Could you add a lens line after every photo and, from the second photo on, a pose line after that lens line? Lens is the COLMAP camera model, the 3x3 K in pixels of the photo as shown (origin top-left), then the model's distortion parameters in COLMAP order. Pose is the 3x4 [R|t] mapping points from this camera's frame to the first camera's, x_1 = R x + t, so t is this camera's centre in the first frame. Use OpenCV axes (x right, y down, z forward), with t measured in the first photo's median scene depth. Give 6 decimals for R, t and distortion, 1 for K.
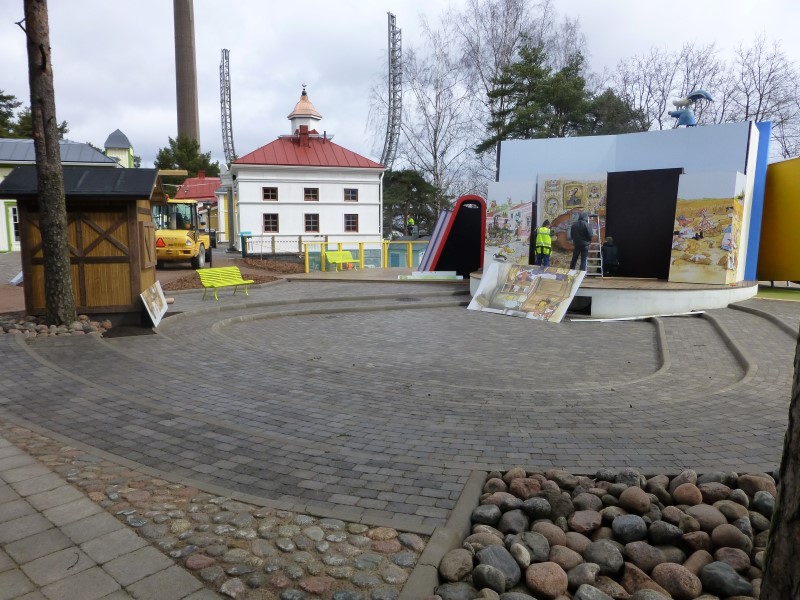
lens RADIAL K [[581.0, 0, 401.9], [0, 581.0, 305.3], [0, 0, 1]] dist [-0.030096, 0.002481]
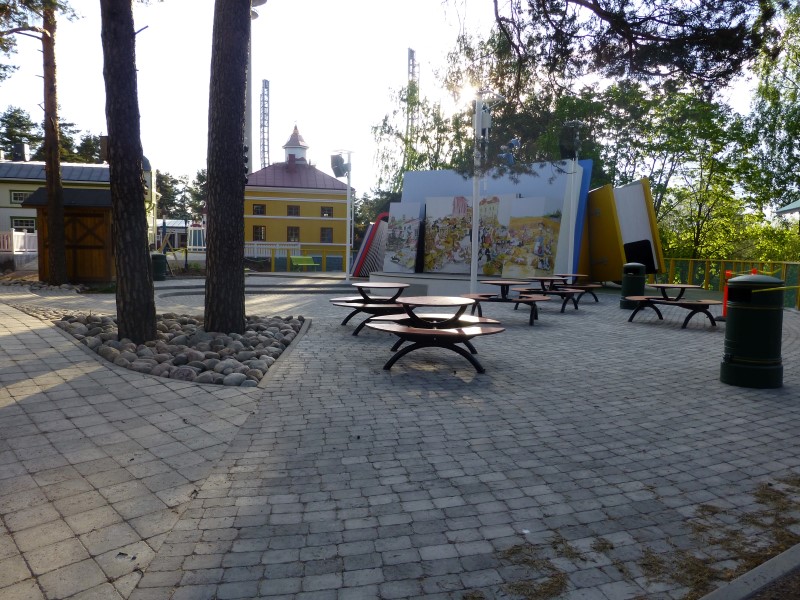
lens RADIAL K [[581.0, 0, 401.9], [0, 581.0, 305.3], [0, 0, 1]] dist [-0.030096, 0.002481]
pose [[0.995861, 0.031749, -0.085167, 0.477373], [-0.034565, 0.998897, -0.031797, 0.100545], [0.084063, 0.034609, 0.995859, -0.495724]]
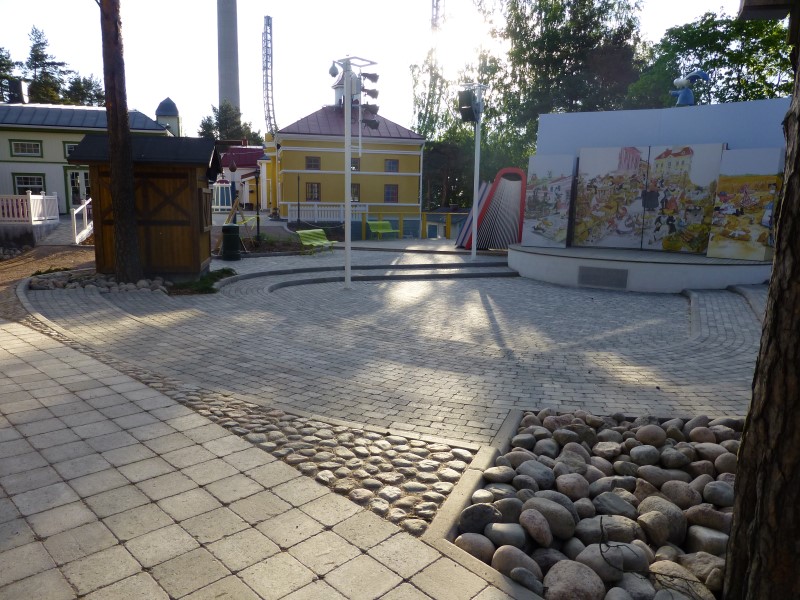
lens RADIAL K [[580.4, 0, 400.0], [0, 580.4, 300.0], [0, 0, 1]] dist [-0.009013, -0.008884]
pose [[0.997724, 0.028662, -0.061042, -0.013860], [-0.026168, 0.998805, 0.041271, 0.008897], [0.062152, -0.039579, 0.997282, -0.065835]]
